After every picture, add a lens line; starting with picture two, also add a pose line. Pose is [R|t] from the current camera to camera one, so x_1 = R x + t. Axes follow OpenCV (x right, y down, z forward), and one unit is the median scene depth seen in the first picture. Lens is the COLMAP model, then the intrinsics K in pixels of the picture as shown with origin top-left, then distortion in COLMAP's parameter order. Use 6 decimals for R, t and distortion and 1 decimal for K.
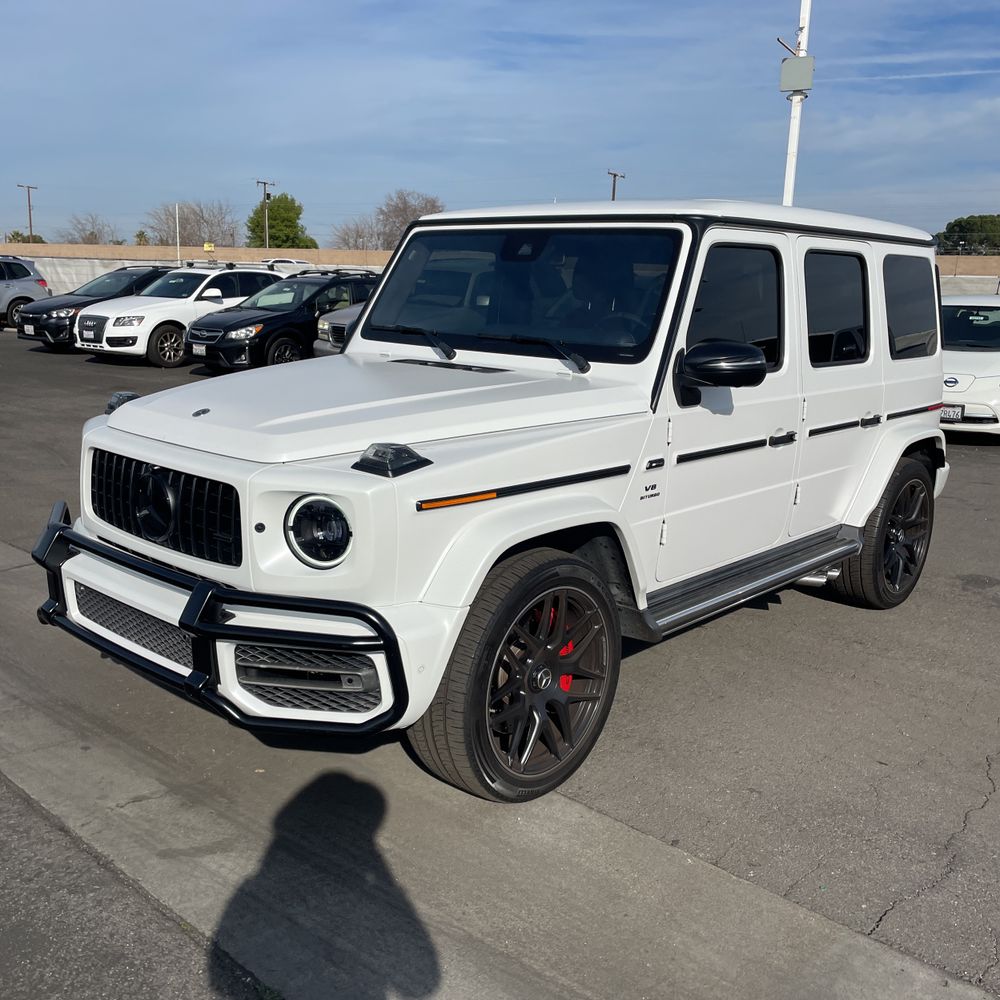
lens RADIAL K [[1017.2, 0, 484.6], [0, 1017.2, 499.0], [0, 0, 1]] dist [0.063358, -0.042133]
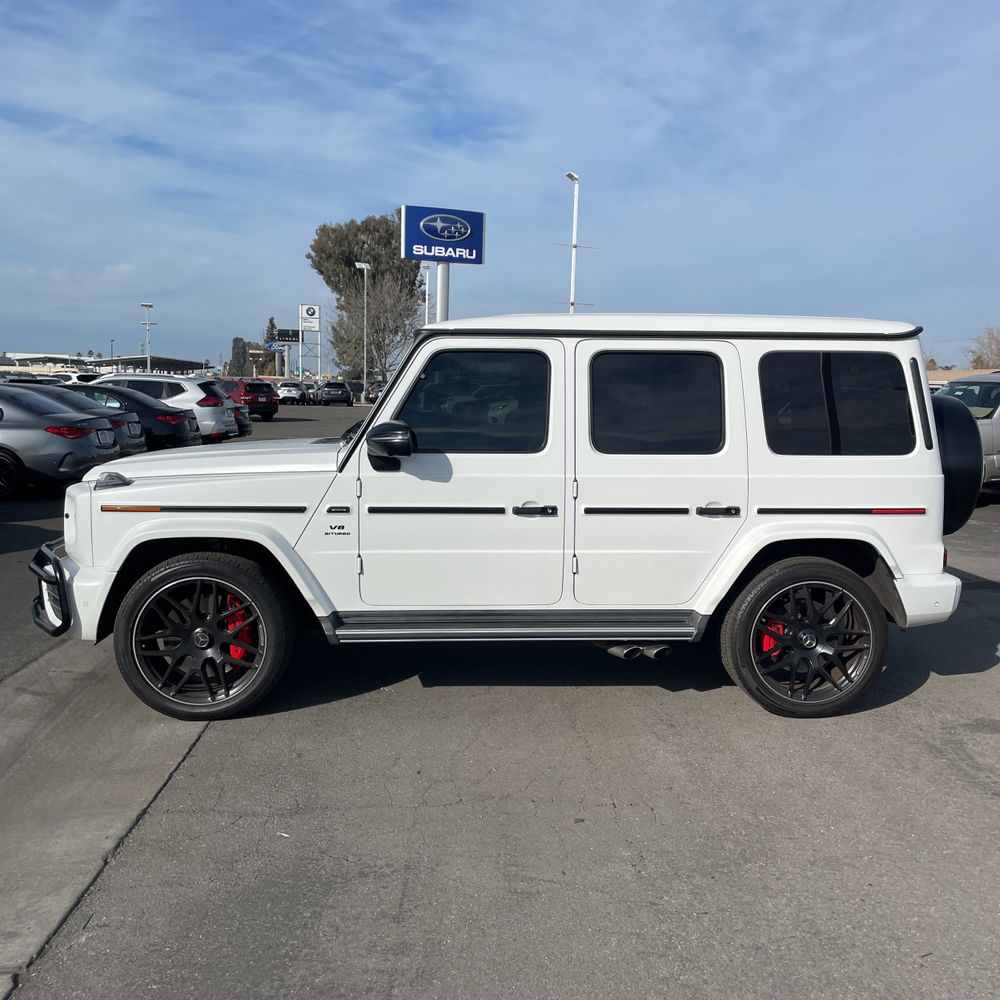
lens RADIAL K [[1005.8, 0, 500.0], [0, 1005.8, 500.0], [0, 0, 1]] dist [0.080853, -0.040127]
pose [[0.718884, 0.054643, -0.692979, 1.038574], [-0.135974, 0.988701, -0.063095, 0.006499], [0.681702, 0.139586, 0.718191, 0.151505]]
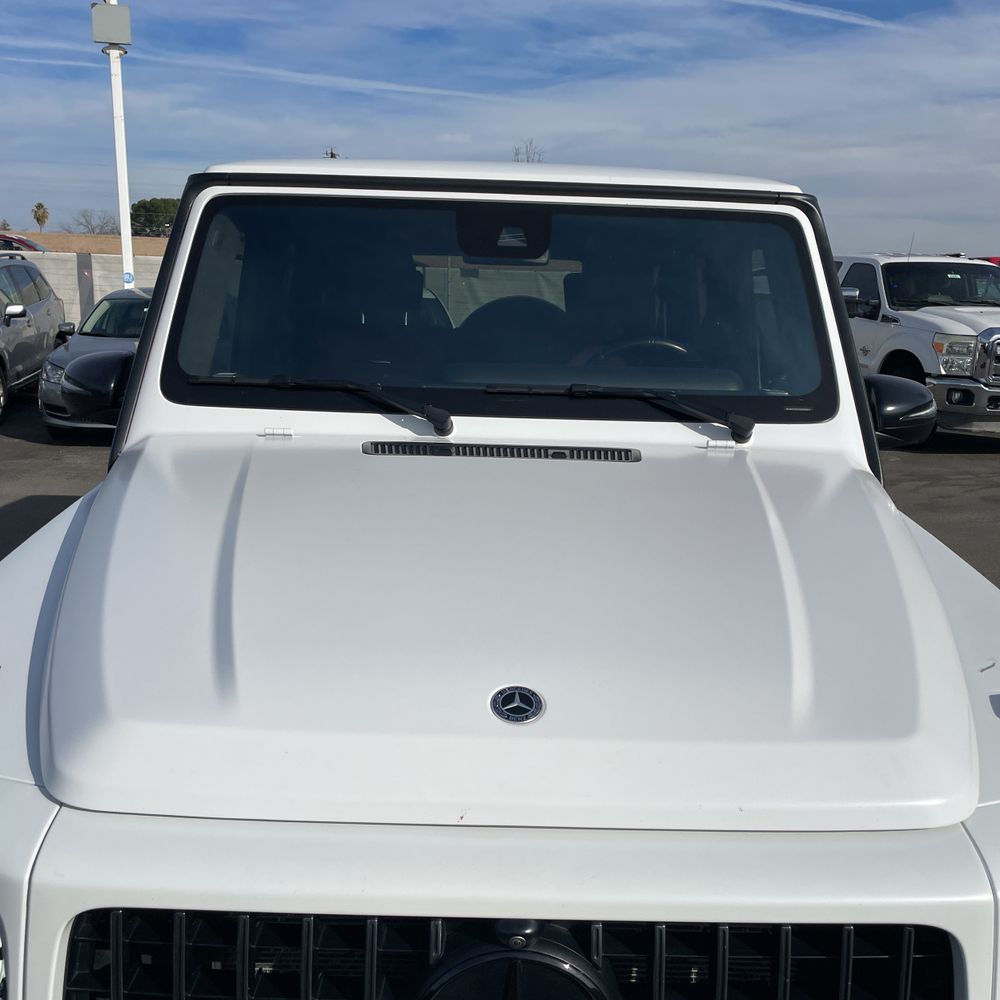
lens RADIAL K [[1017.5, 0, 492.1], [0, 1017.5, 510.0], [0, 0, 1]] dist [0.058857, -0.045491]
pose [[0.726904, -0.158223, 0.668264, -0.379901], [0.138435, 0.986881, 0.083079, -0.136393], [-0.672641, 0.032121, 0.739271, 0.564673]]
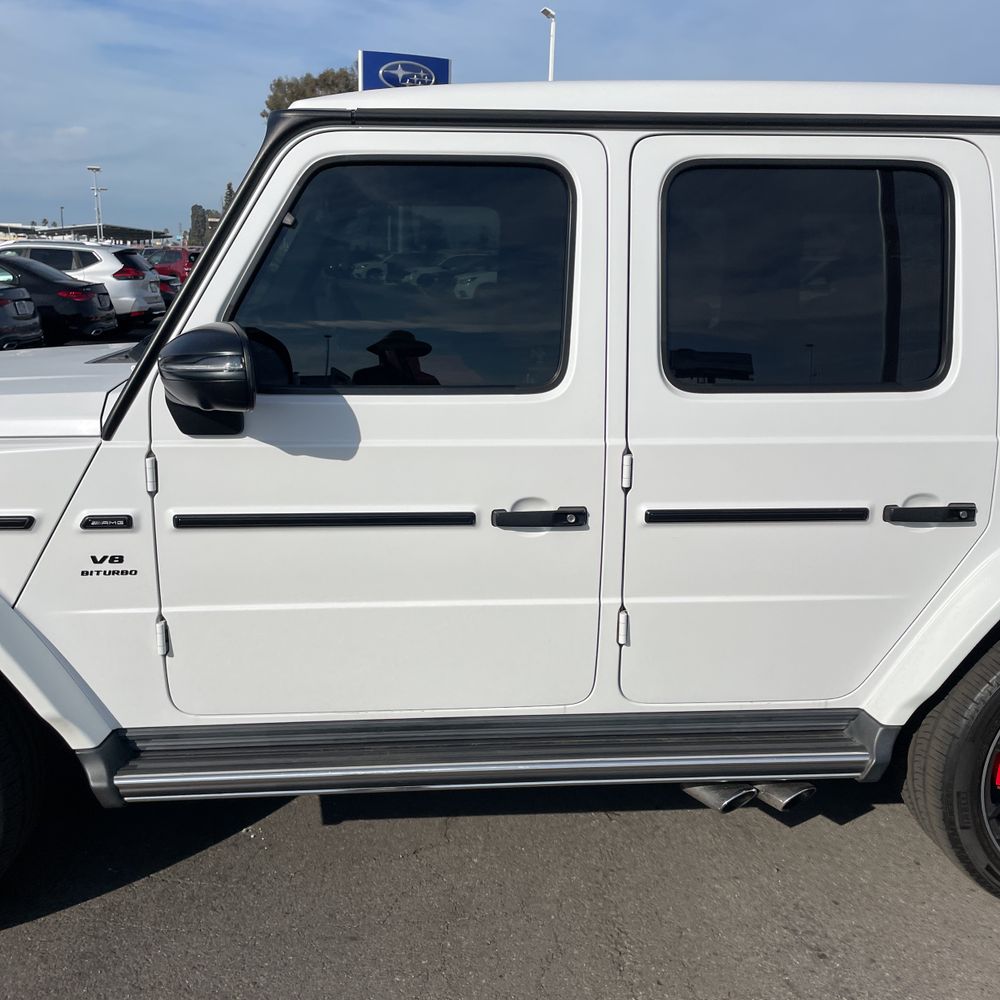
lens RADIAL K [[1017.2, 0, 484.6], [0, 1017.2, 499.0], [0, 0, 1]] dist [0.063358, -0.042133]
pose [[0.728982, 0.133026, -0.671483, 0.620107], [-0.130028, 0.989986, 0.054961, -0.093046], [0.672070, 0.047246, 0.738979, 0.578023]]
